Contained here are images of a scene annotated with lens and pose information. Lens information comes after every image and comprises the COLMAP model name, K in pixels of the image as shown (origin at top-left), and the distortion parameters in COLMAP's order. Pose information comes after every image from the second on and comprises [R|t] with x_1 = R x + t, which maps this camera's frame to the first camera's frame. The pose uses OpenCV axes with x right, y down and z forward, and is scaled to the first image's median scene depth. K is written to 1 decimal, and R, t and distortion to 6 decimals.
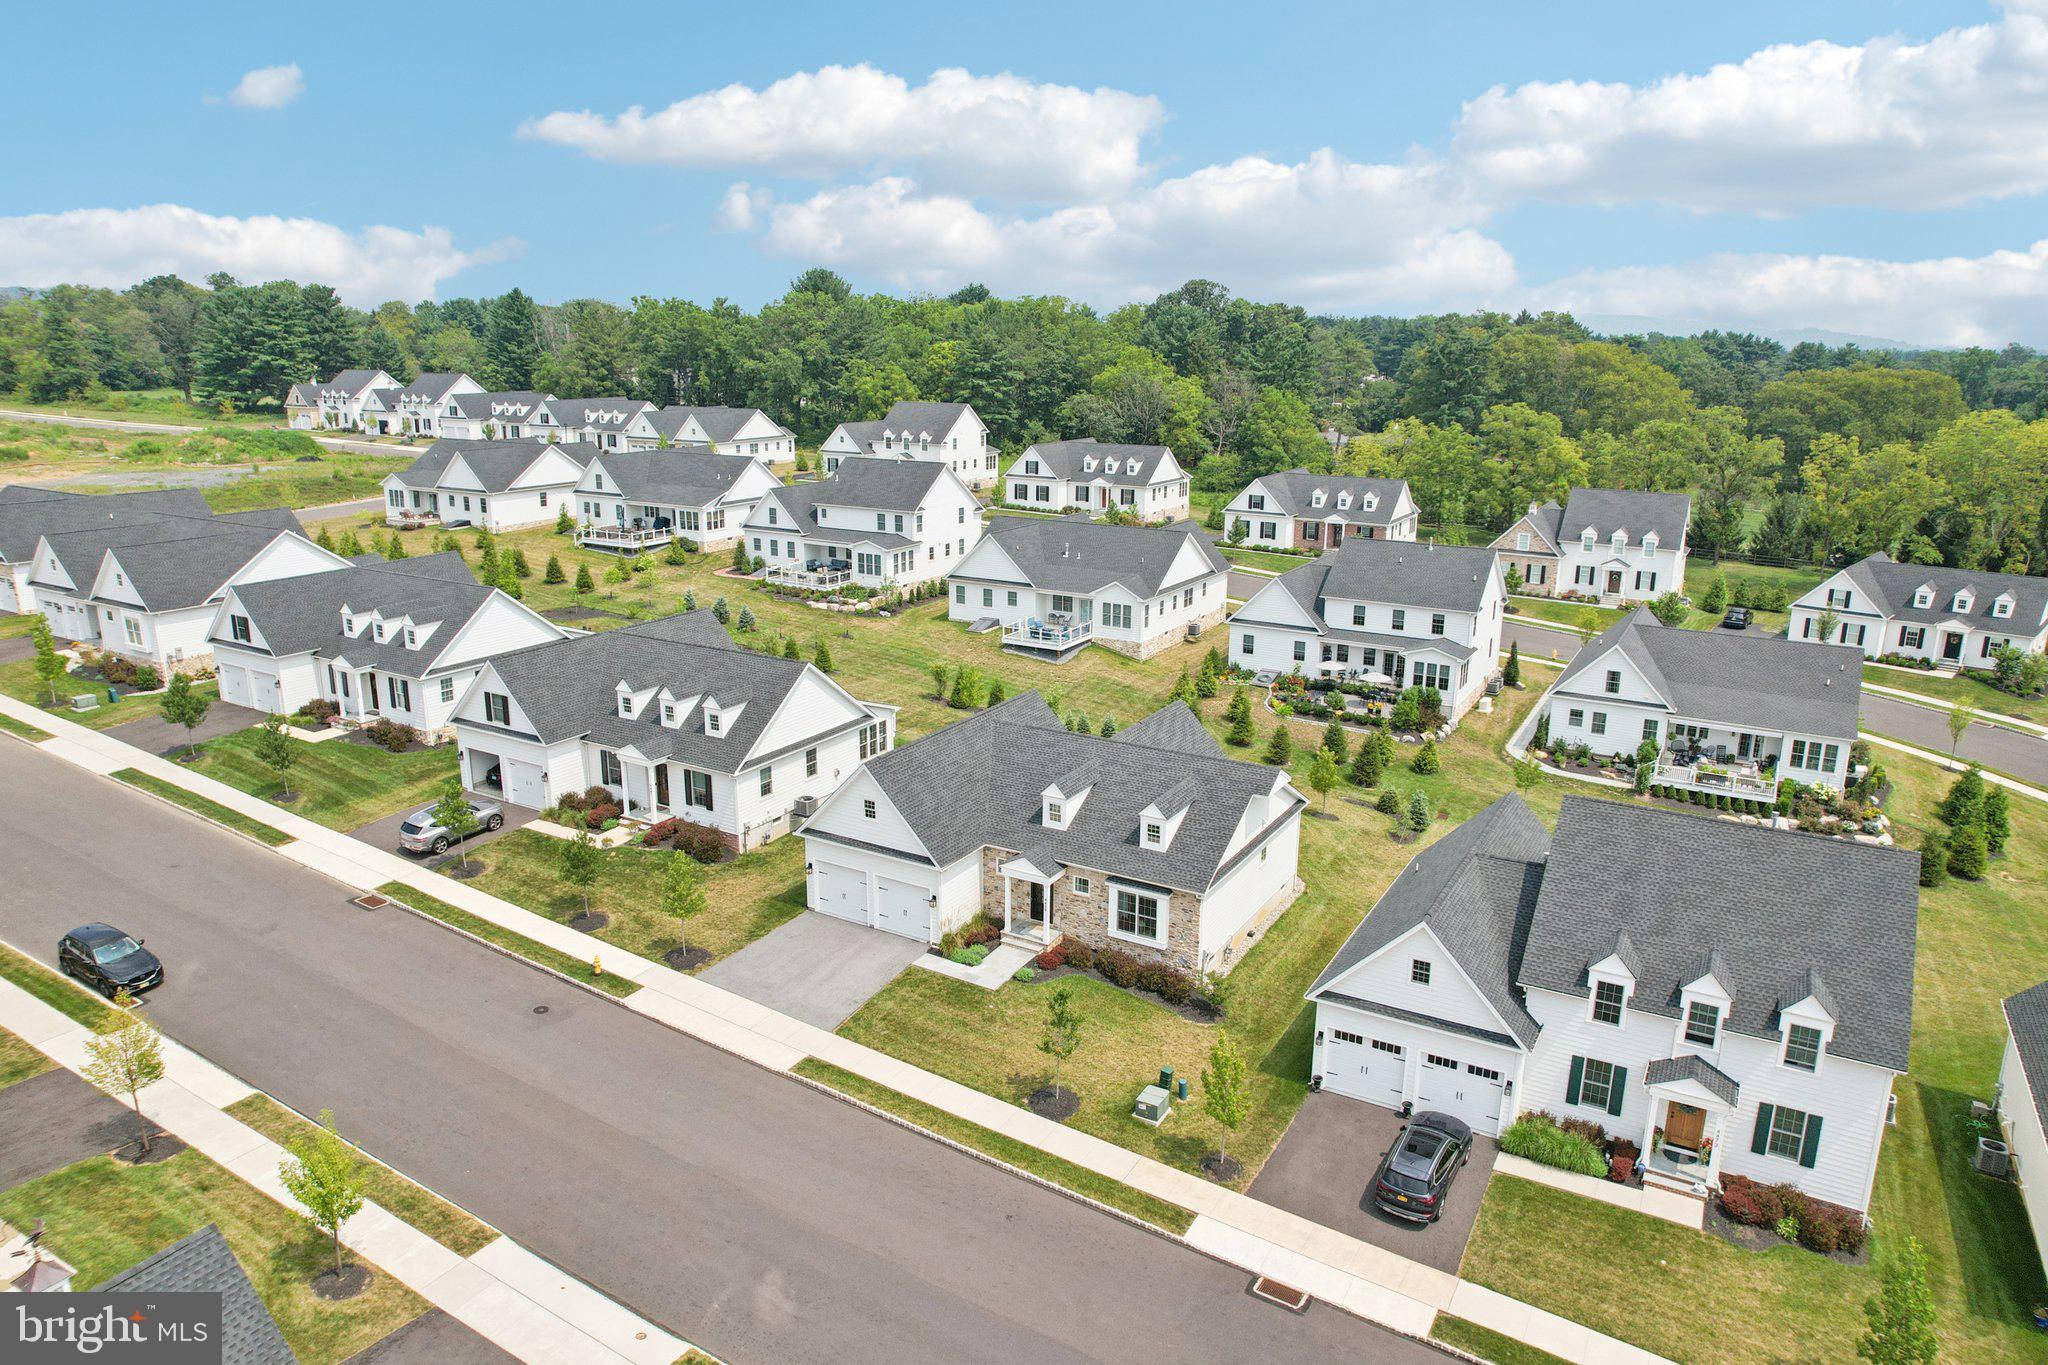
lens RADIAL K [[1318.2, 0, 1024.0], [0, 1318.2, 682.5], [0, 0, 1]] dist [-0.042652, -0.001107]
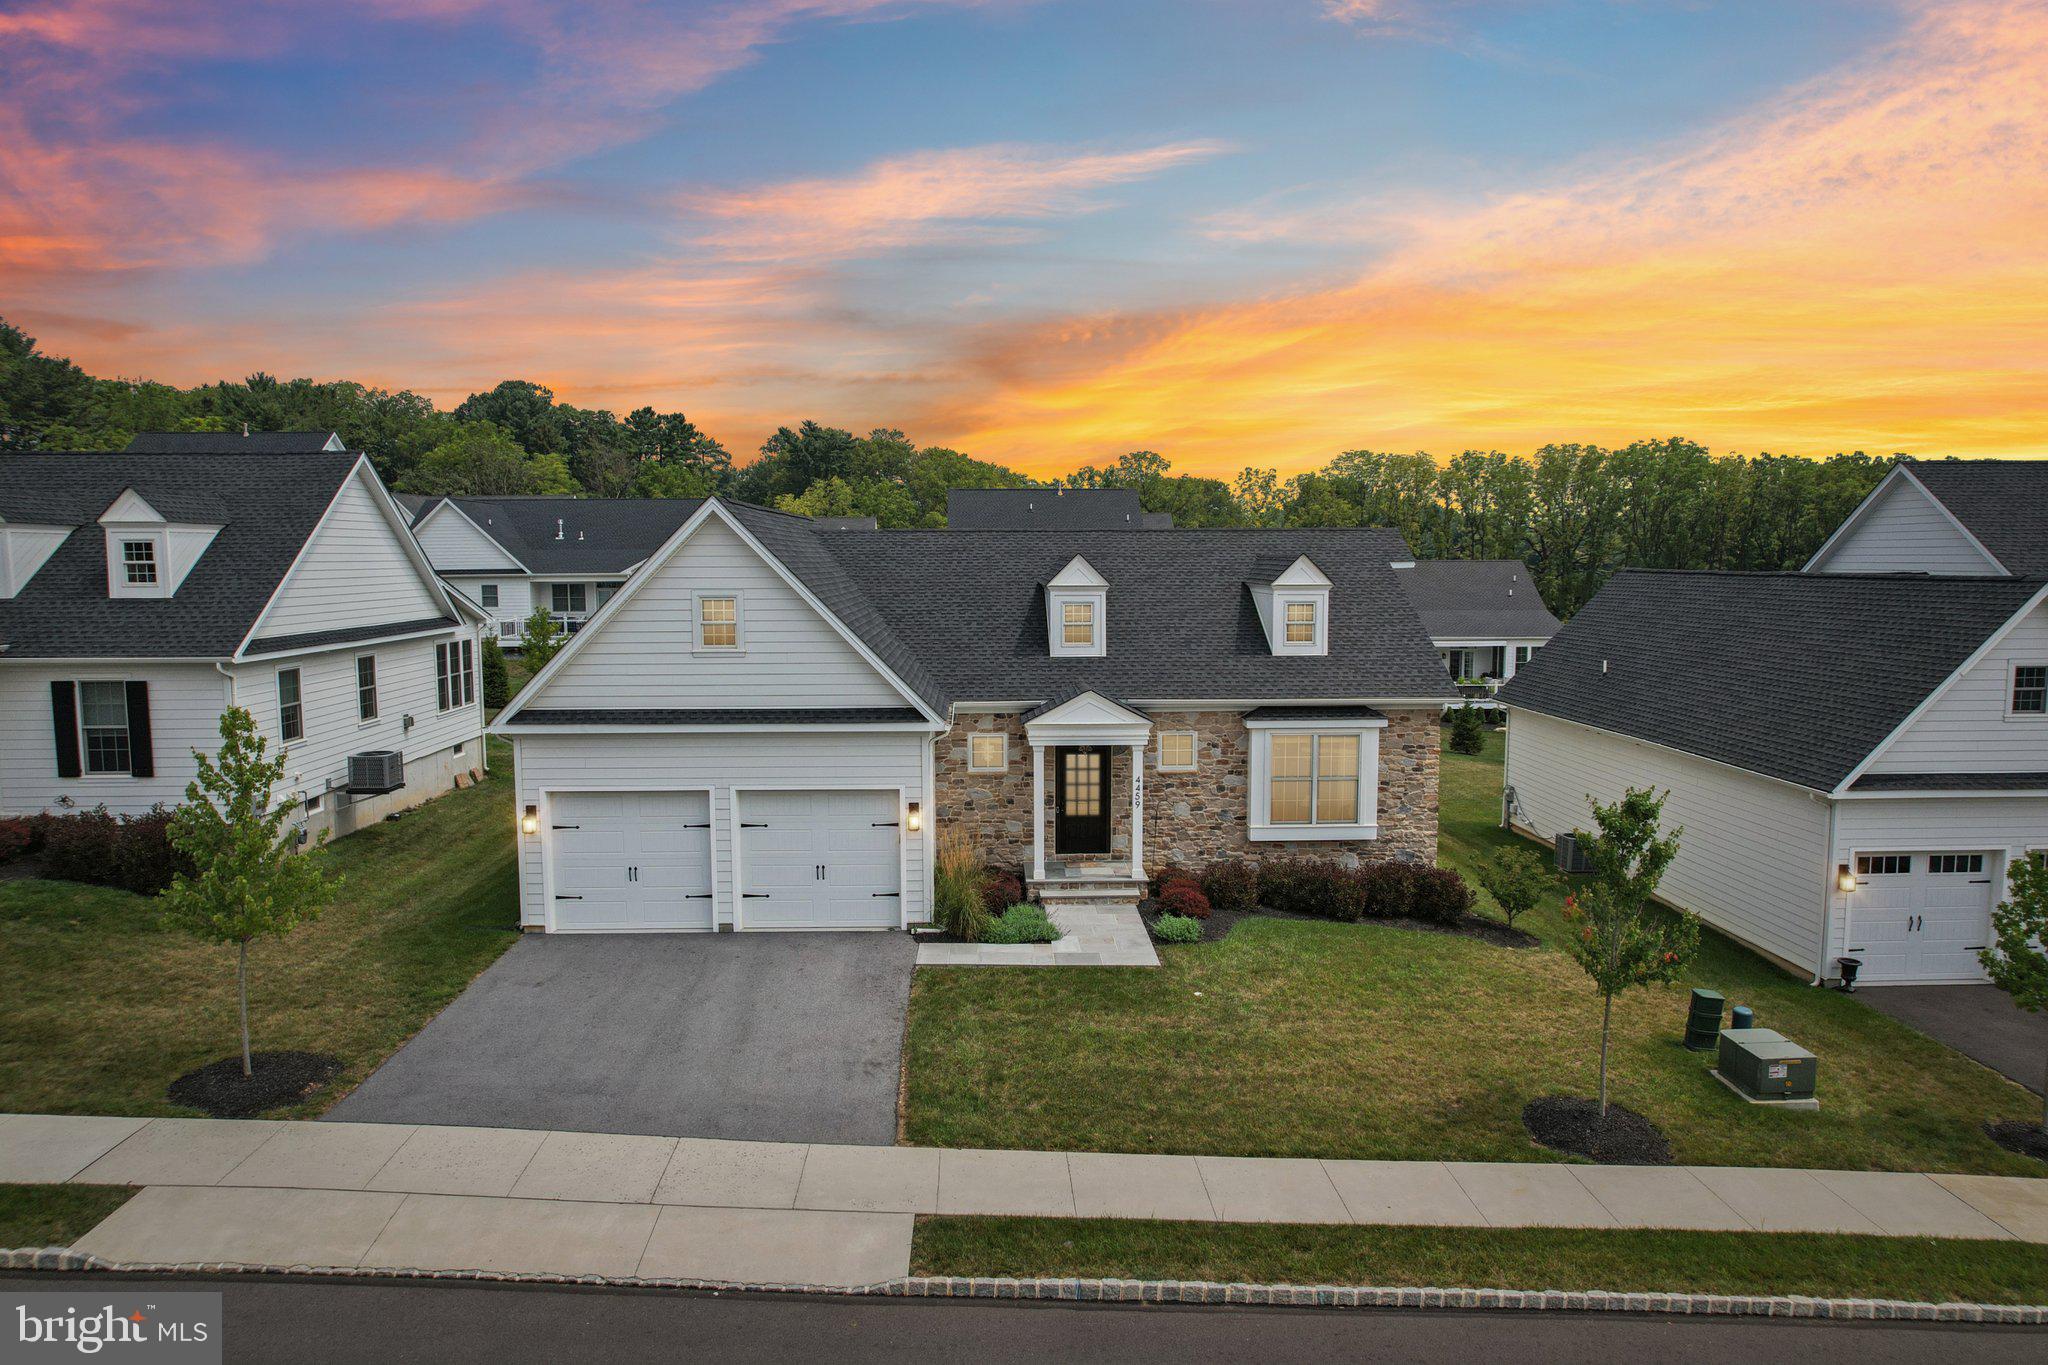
lens RADIAL K [[1305.0, 0, 1024.0], [0, 1305.0, 682.5], [0, 0, 1]] dist [-0.072882, 0.066503]
pose [[0.840654, -0.062355, 0.537971, -0.212119], [0.145929, 0.982689, -0.114133, 0.144873], [-0.521541, 0.174452, 0.835201, 0.517671]]
